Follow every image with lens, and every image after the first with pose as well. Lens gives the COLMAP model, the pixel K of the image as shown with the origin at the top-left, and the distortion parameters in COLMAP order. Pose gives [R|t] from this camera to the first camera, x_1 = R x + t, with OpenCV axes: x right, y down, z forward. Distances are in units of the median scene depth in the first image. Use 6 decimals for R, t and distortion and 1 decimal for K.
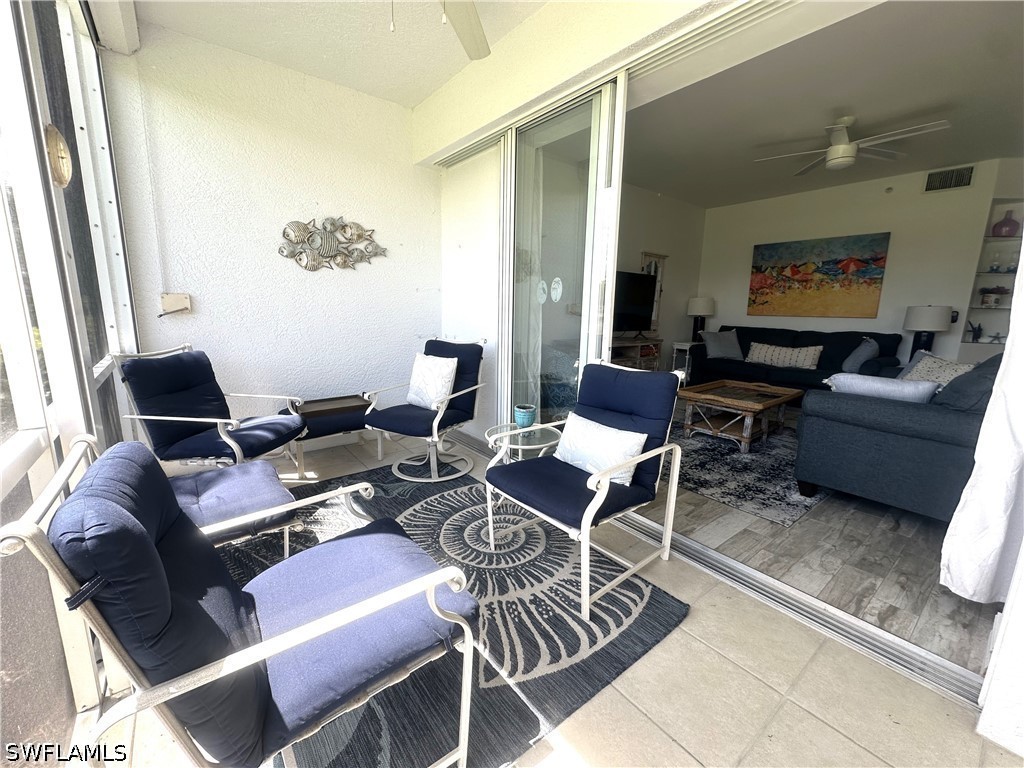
lens RADIAL K [[421.5, 0, 512.0], [0, 421.5, 384.0], [0, 0, 1]] dist [-0.001189, 0.000384]
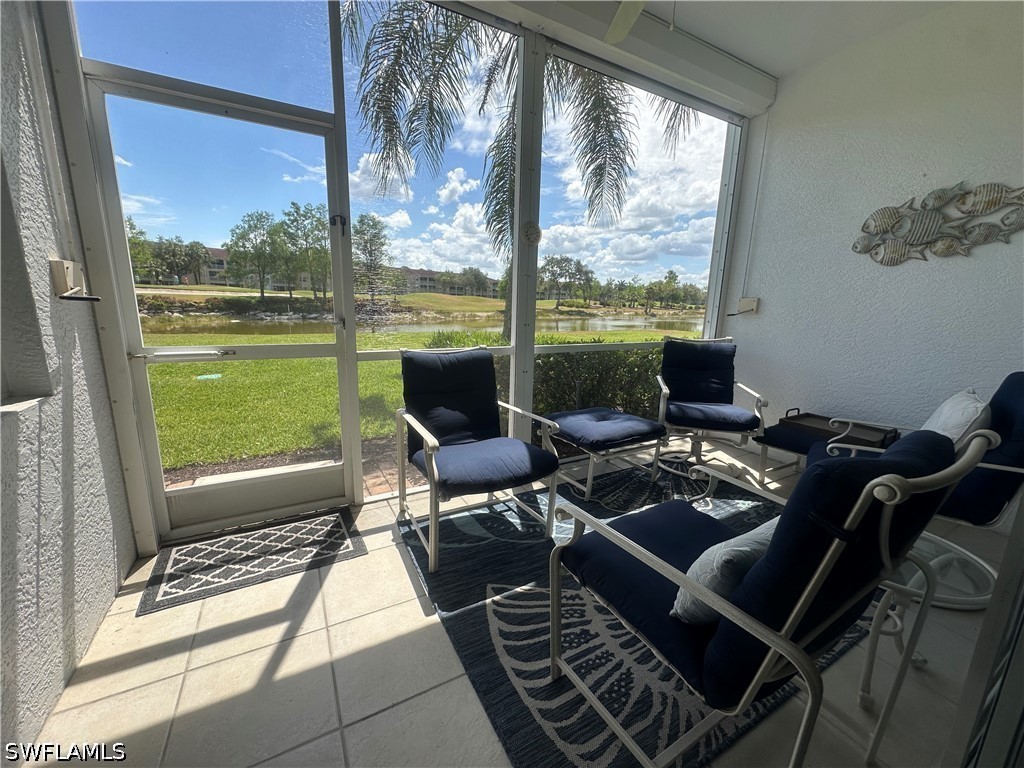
lens RADIAL K [[409.7, 0, 512.0], [0, 409.7, 384.0], [0, 0, 1]] dist [0.000321, 0.000129]
pose [[-0.152992, 0.176309, -0.972373, 0.308938], [-0.210644, 0.955526, 0.206397, -0.044872], [0.965517, 0.236402, -0.109049, 0.316221]]
